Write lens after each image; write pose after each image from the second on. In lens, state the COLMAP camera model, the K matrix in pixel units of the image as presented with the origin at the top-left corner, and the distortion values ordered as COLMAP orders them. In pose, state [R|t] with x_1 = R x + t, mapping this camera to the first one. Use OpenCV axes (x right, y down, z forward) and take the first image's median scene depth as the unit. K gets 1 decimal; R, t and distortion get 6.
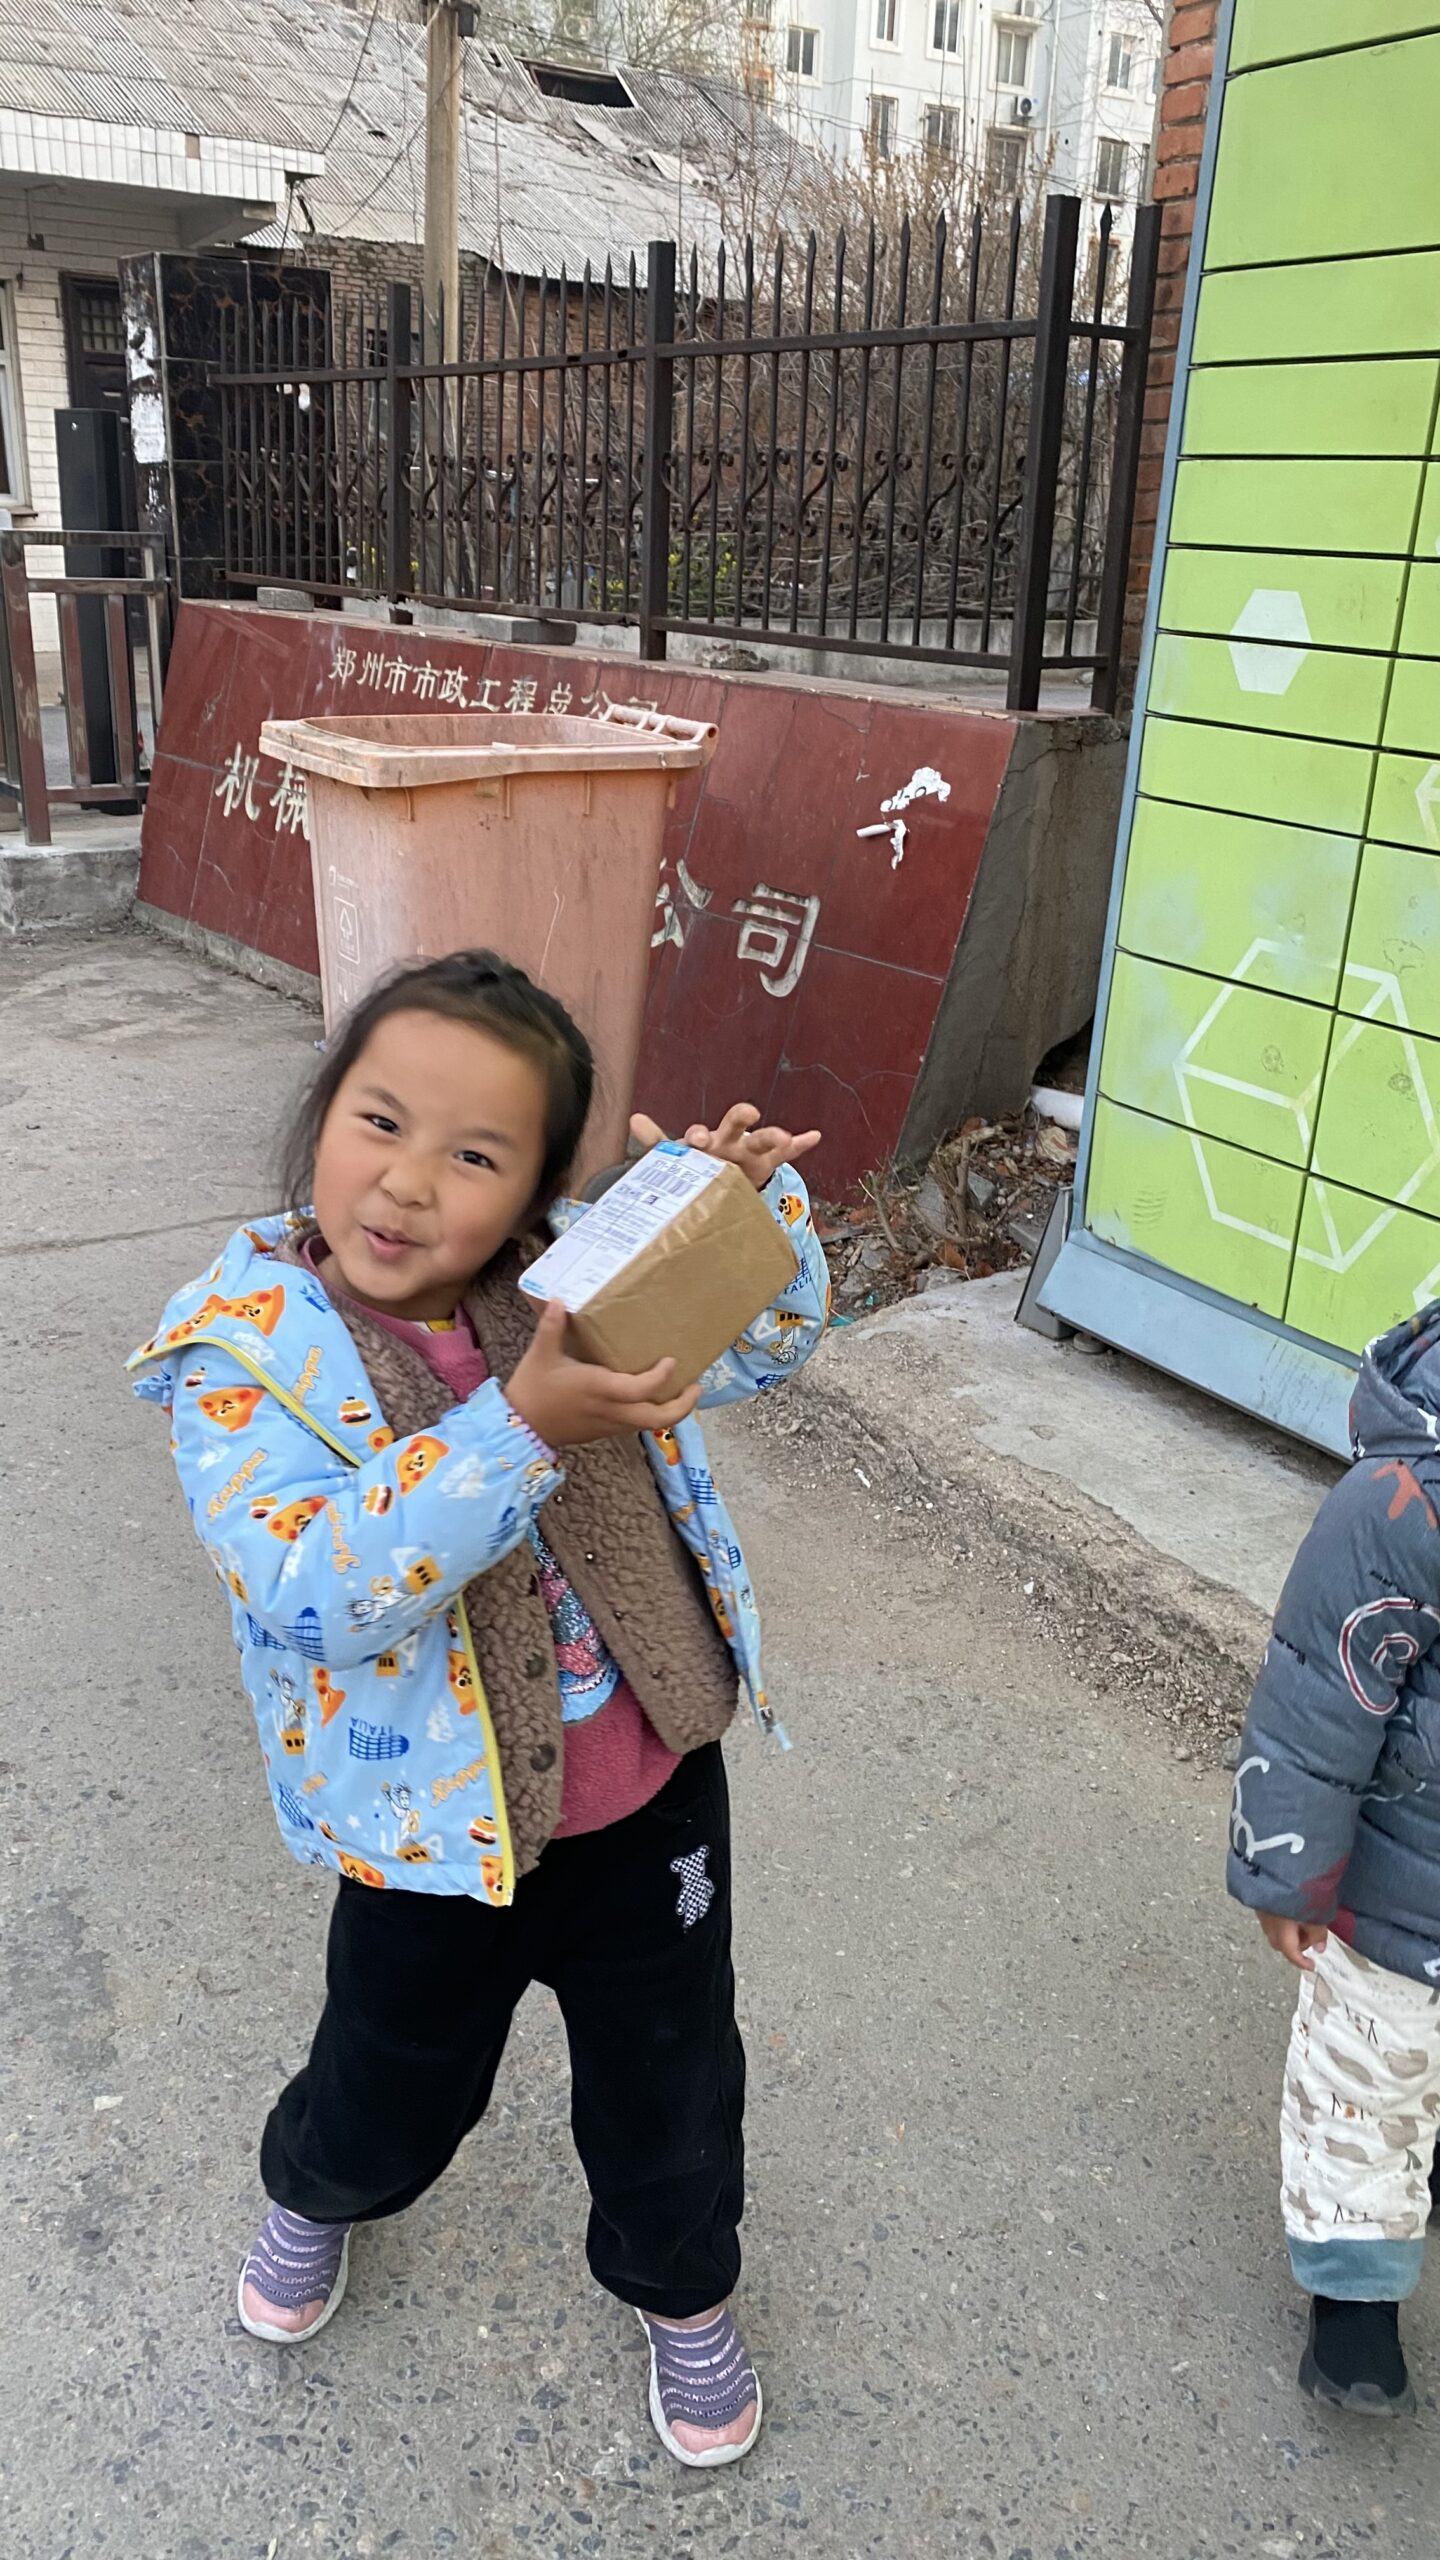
lens RADIAL K [[1857.9, 0, 710.9], [0, 1857.9, 1286.7], [0, 0, 1]] dist [0.053276, -0.064781]
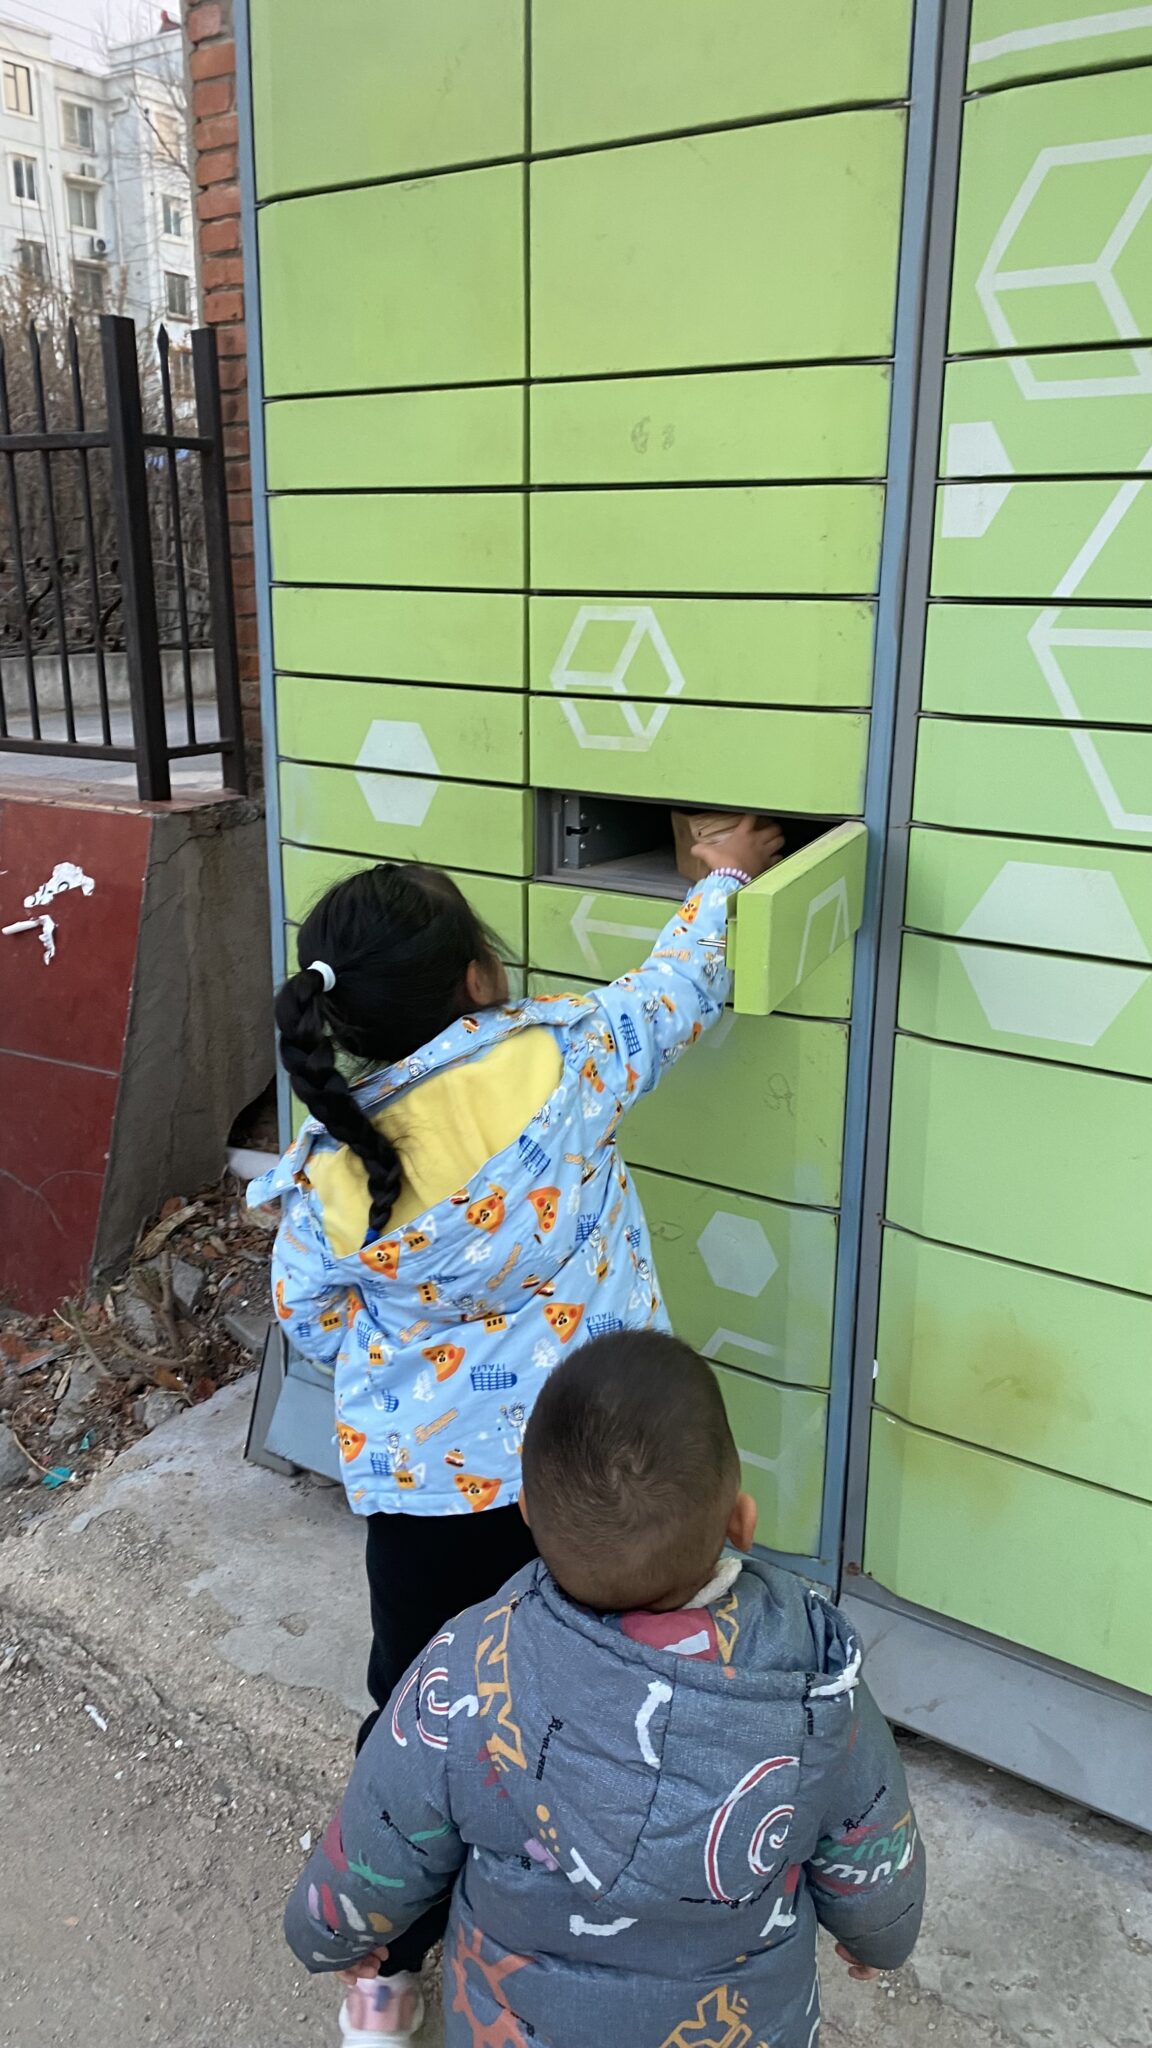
lens RADIAL K [[1553.5, 0, 563.8], [0, 1553.5, 1012.9], [0, 0, 1]] dist [0.016495, -0.004779]
pose [[0.919598, -0.134105, 0.369264, 0.044114], [0.172614, 0.982270, -0.073141, -0.097072], [-0.352909, 0.131001, 0.926442, 0.164166]]
